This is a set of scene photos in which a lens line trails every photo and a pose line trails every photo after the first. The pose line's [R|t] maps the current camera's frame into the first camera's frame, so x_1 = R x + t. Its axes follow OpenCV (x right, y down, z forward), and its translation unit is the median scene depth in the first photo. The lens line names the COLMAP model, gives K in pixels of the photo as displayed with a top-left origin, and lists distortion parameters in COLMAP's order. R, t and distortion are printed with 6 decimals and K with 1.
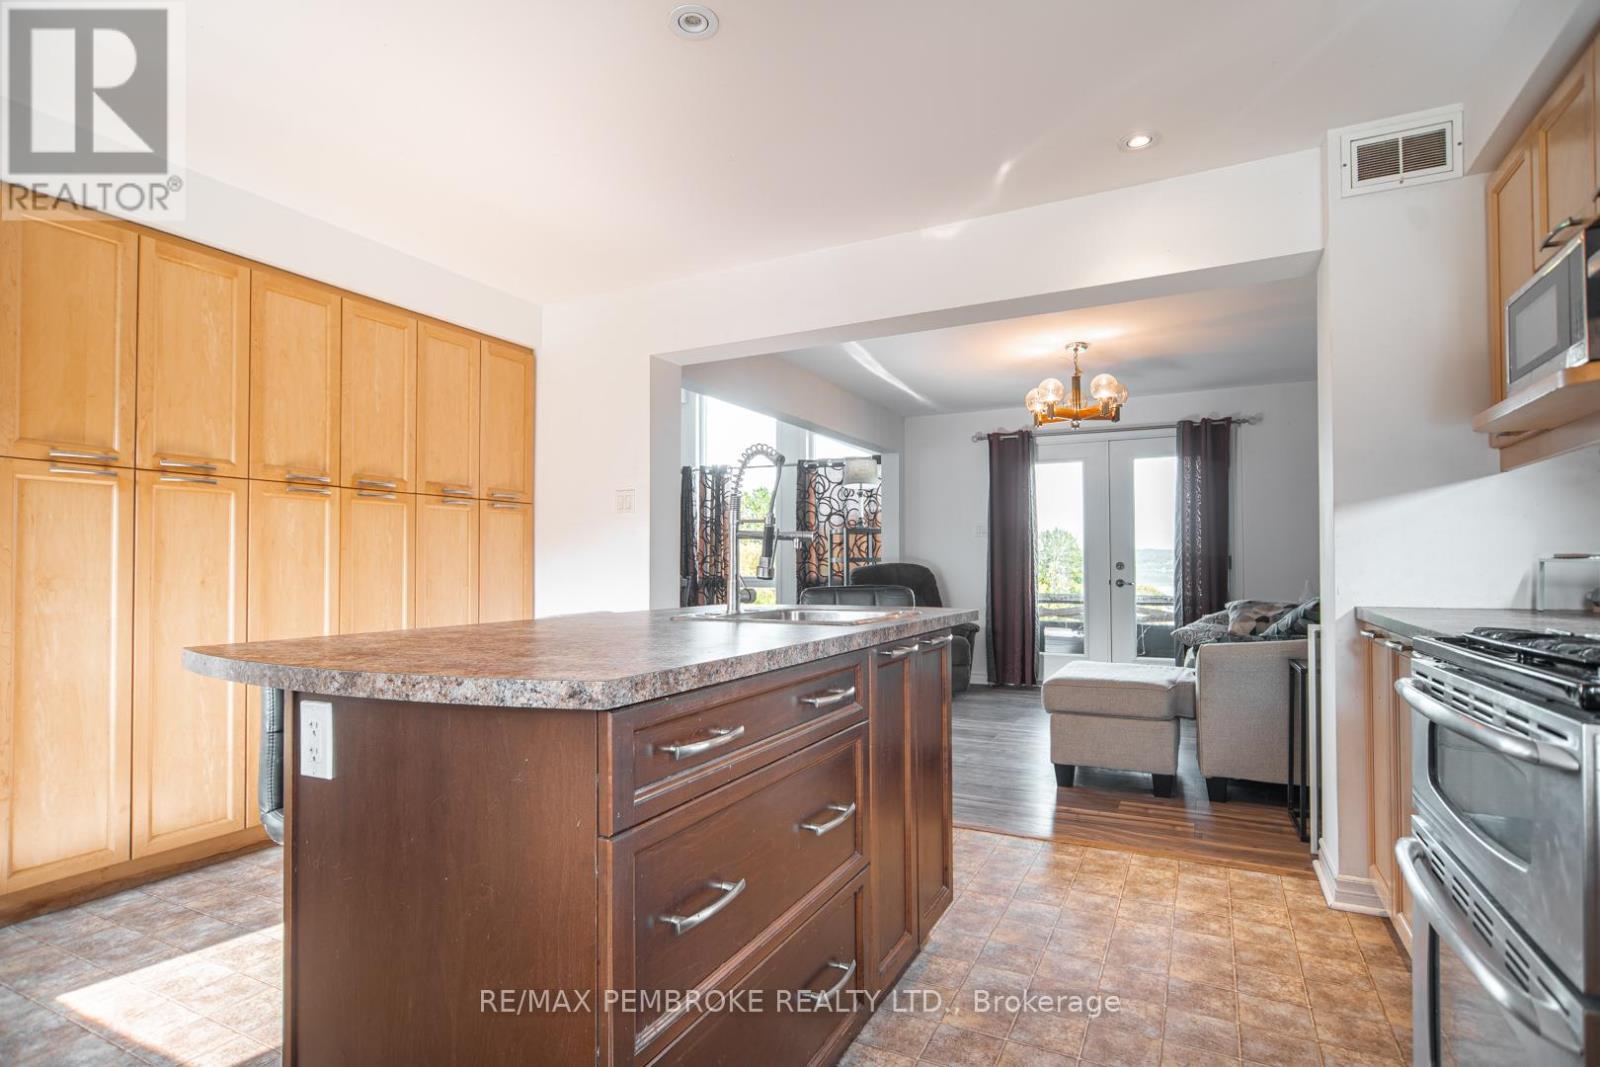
lens RADIAL K [[794.9, 0, 799.7], [0, 794.9, 557.4], [0, 0, 1]] dist [-0.003729, -0.000713]
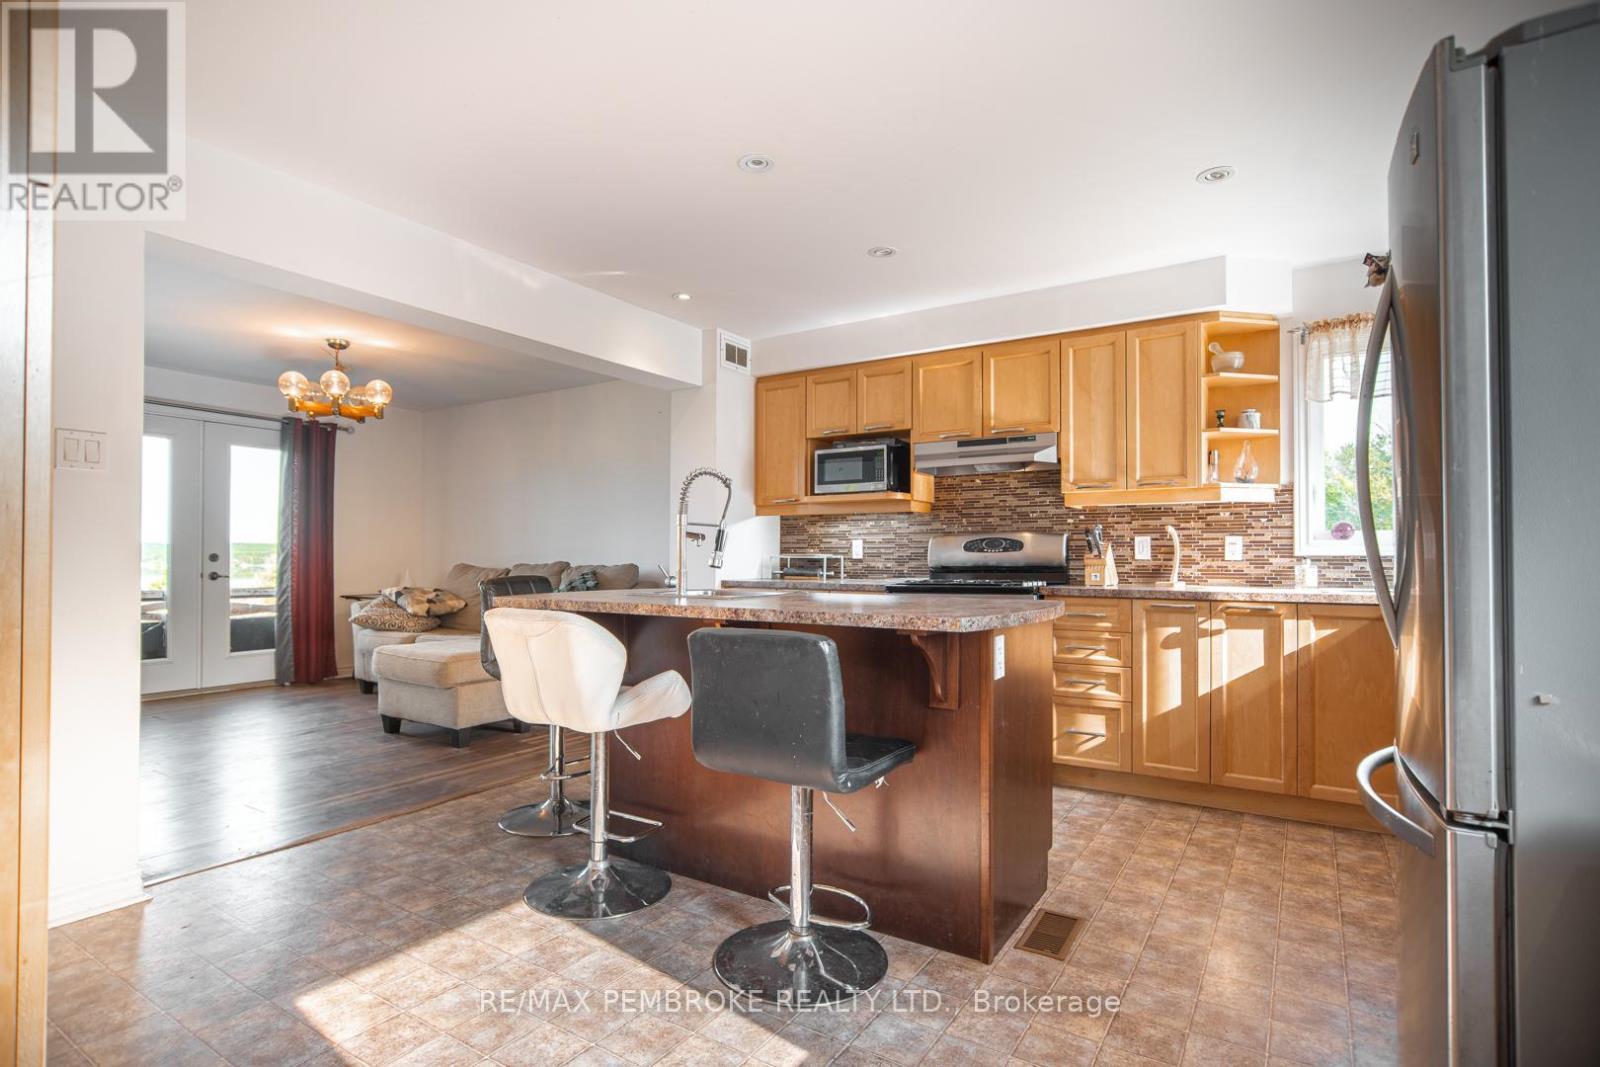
lens RADIAL K [[794.9, 0, 795.9], [0, 794.9, 545.1], [0, 0, 1]] dist [-0.003729, -0.000713]
pose [[0.104438, 0.017996, 0.994369, -0.332673], [-0.013495, 0.999770, -0.016676, 0.001869], [-0.994440, -0.011677, 0.104657, 0.171454]]
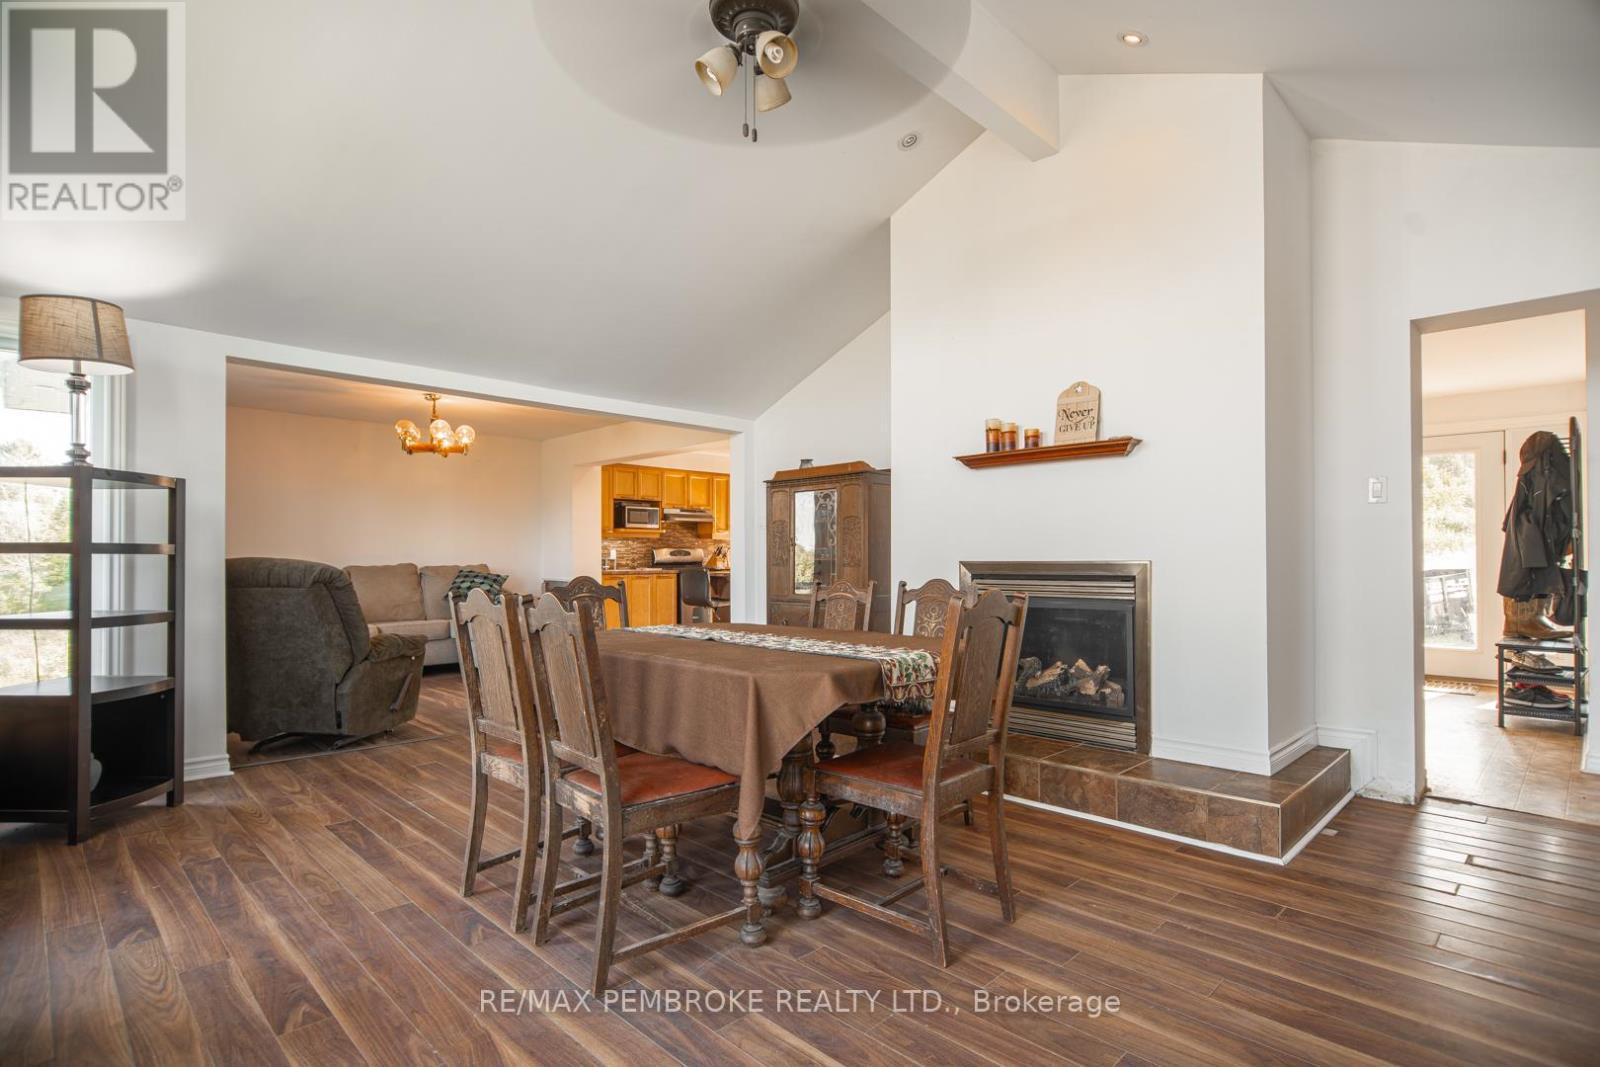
lens RADIAL K [[794.9, 0, 797.3], [0, 794.9, 546.9], [0, 0, 1]] dist [-0.003729, -0.000713]
pose [[-0.948026, 0.012670, 0.317940, -0.360075], [0.005233, 0.999693, -0.024233, 0.011881], [-0.318149, -0.021309, -0.947801, 1.159681]]
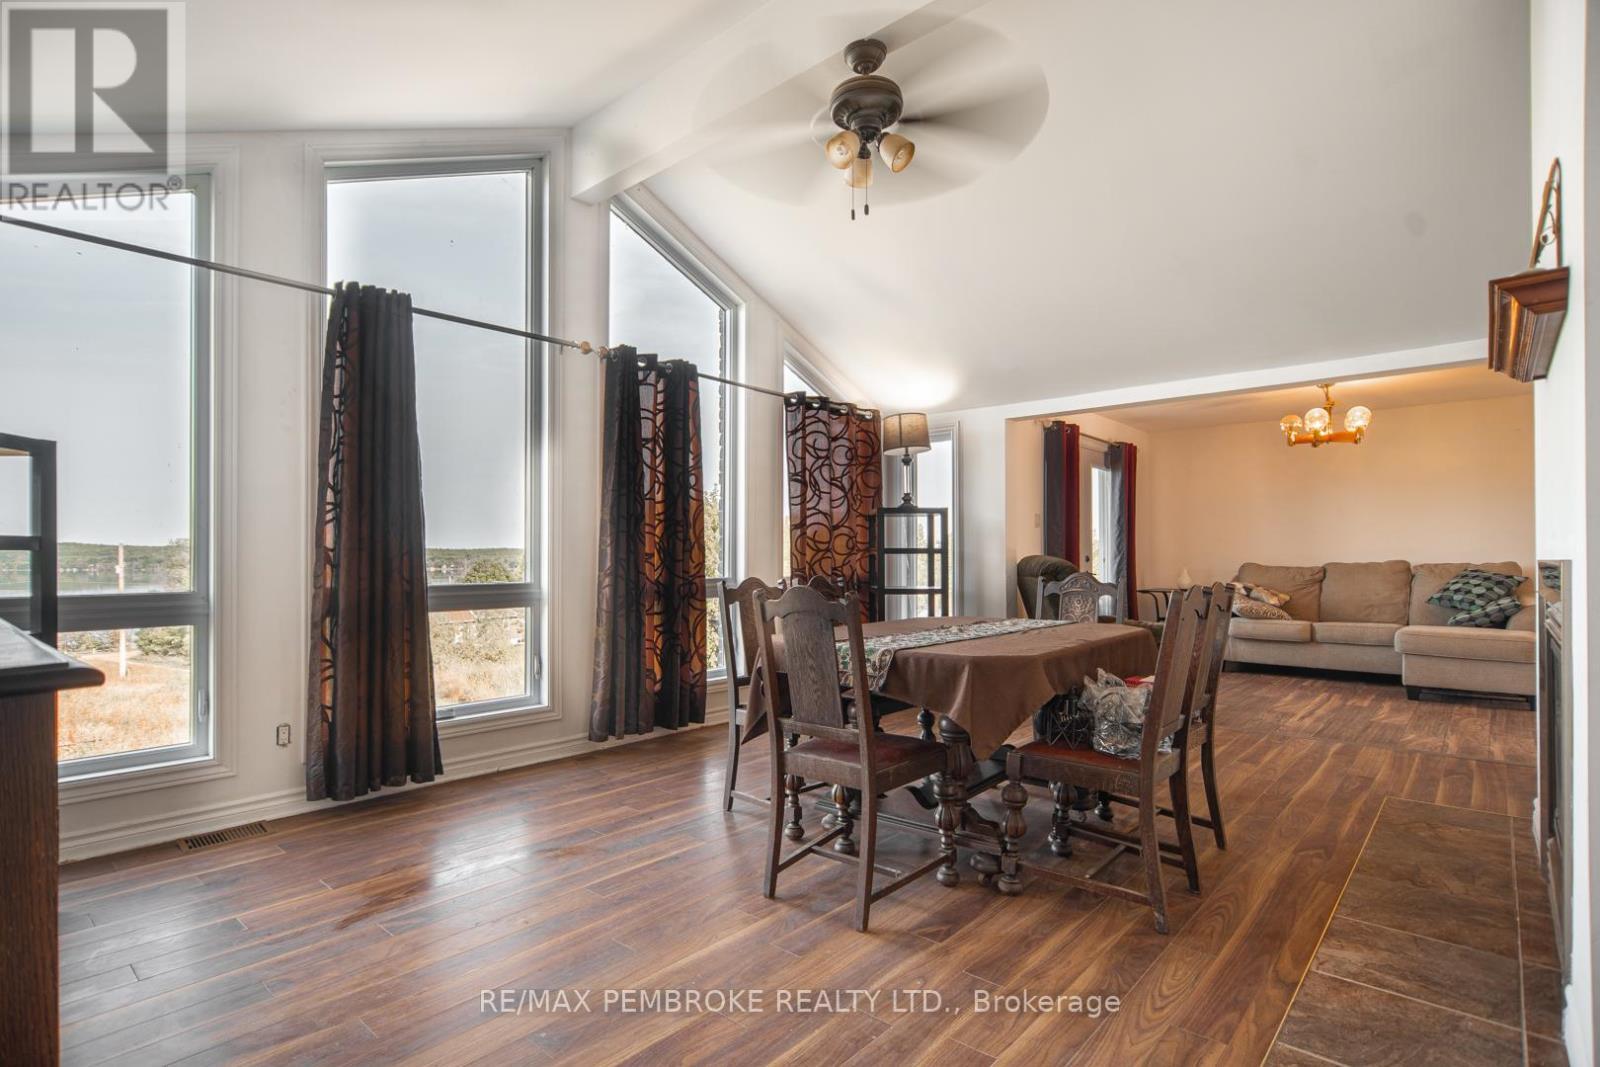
lens RADIAL K [[794.9, 0, 791.7], [0, 794.9, 546.5], [0, 0, 1]] dist [-0.003729, -0.000713]
pose [[0.255164, 0.018595, 0.966719, -0.593464], [-0.007667, 0.999823, -0.017208, 0.010941], [-0.966867, -0.003021, 0.255262, 0.846298]]
